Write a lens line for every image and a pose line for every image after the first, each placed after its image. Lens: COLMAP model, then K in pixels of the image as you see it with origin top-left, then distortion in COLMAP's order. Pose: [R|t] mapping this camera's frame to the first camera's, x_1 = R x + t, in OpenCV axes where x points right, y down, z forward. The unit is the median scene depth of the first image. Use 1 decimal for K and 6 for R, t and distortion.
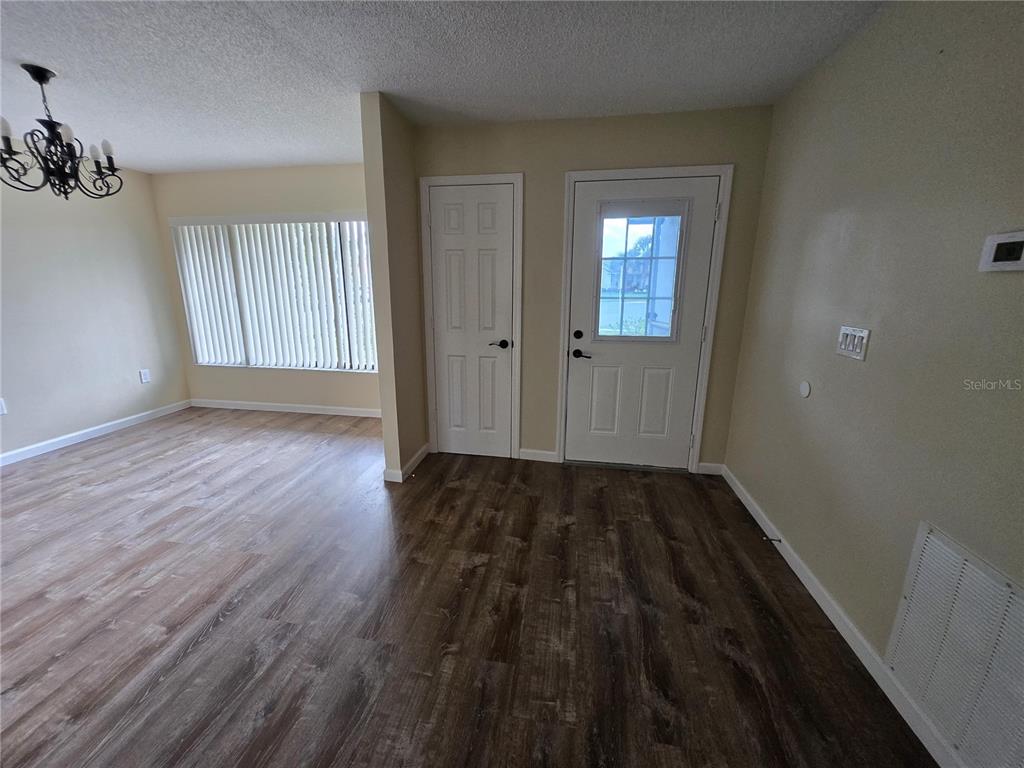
lens RADIAL K [[400.9, 0, 506.4], [0, 400.9, 376.9], [0, 0, 1]] dist [-0.000559, -0.000389]
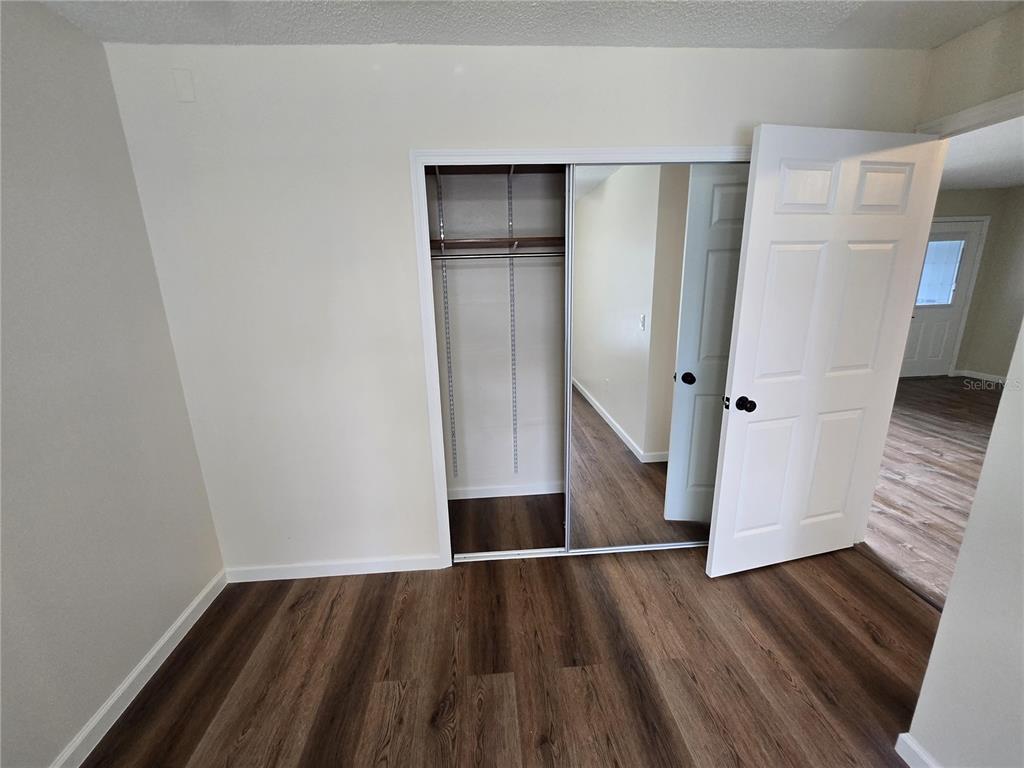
lens RADIAL K [[400.9, 0, 506.4], [0, 400.9, 376.9], [0, 0, 1]] dist [-0.000559, -0.000389]
pose [[0.968398, -0.086336, 0.233990, -2.080027], [0.084448, 0.996264, 0.018098, 0.033084], [-0.234679, 0.002234, 0.972070, -0.345494]]
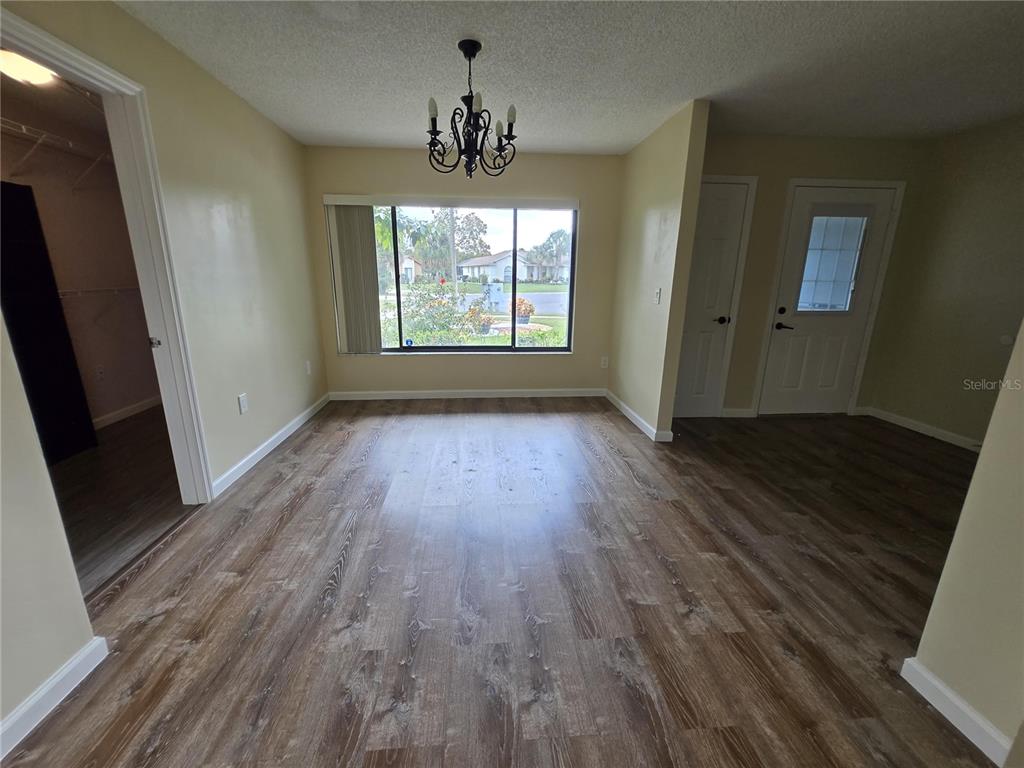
lens RADIAL K [[404.5, 0, 507.6], [0, 404.5, 376.9], [0, 0, 1]] dist [0.001811, 0.000109]
pose [[0.967940, -0.053684, 0.245378, -0.984156], [0.049341, 0.998498, 0.023816, 0.028063], [-0.246288, -0.010945, 0.969135, -0.002588]]
